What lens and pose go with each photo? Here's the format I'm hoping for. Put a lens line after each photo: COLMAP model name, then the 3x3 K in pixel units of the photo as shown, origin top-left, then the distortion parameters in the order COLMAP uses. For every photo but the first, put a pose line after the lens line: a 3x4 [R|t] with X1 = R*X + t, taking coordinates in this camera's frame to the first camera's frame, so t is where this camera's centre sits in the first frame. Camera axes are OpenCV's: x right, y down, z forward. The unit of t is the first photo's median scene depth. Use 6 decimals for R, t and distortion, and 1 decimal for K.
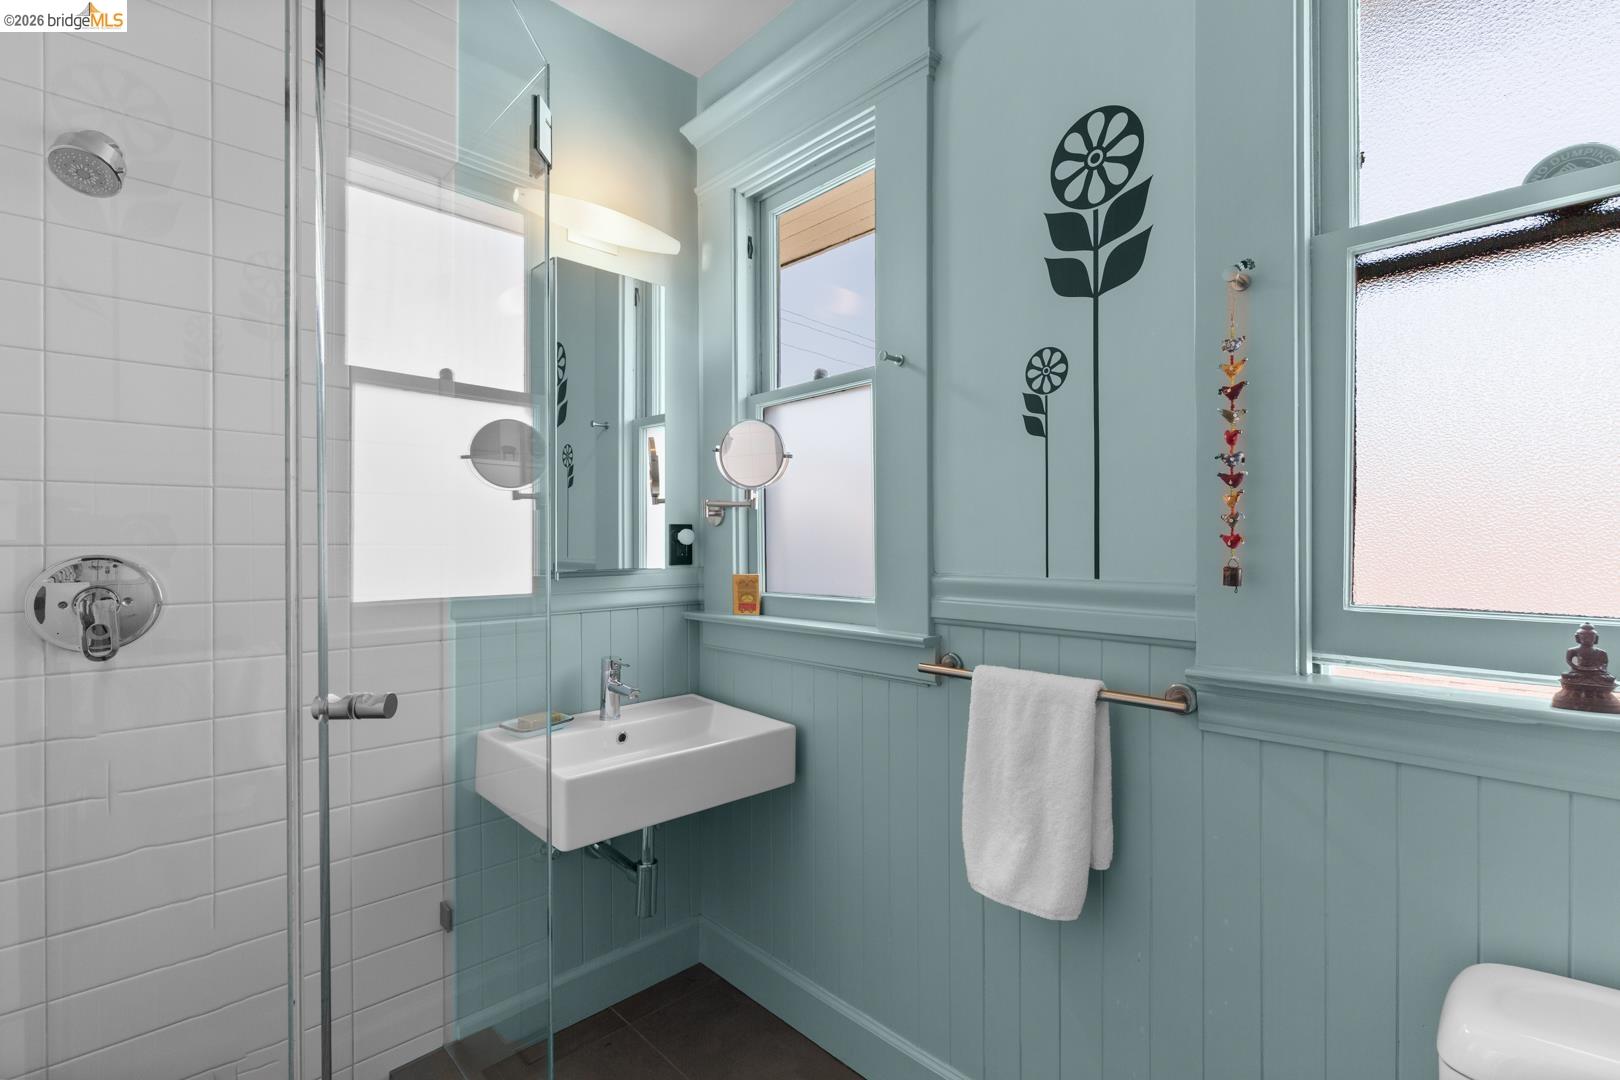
lens RADIAL K [[730.0, 0, 810.0], [0, 730.0, 540.0], [0, 0, 1]] dist [-0.000828, -0.000088]
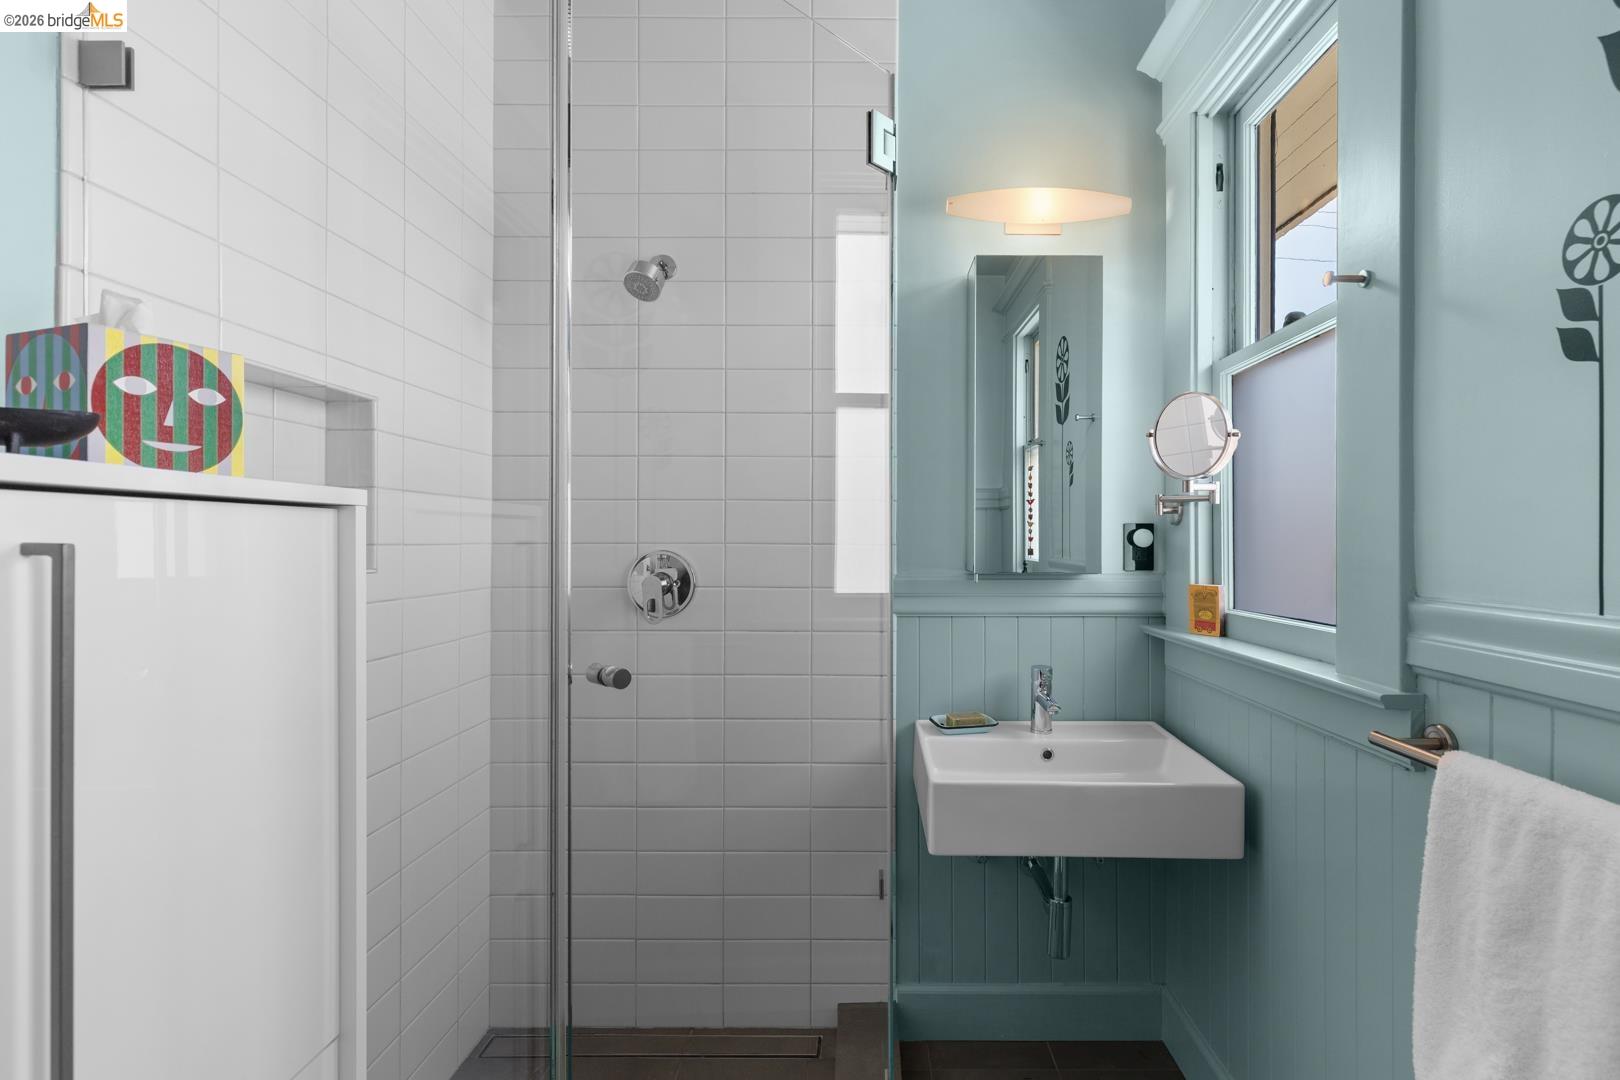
lens RADIAL K [[738.9, 0, 810.0], [0, 738.9, 540.0], [0, 0, 1]] dist [0.002708, 0.000223]
pose [[0.719872, 0.004983, -0.694089, 0.183010], [-0.004612, 0.999986, 0.002396, -0.002927], [0.694092, 0.001477, 0.719885, 0.118397]]
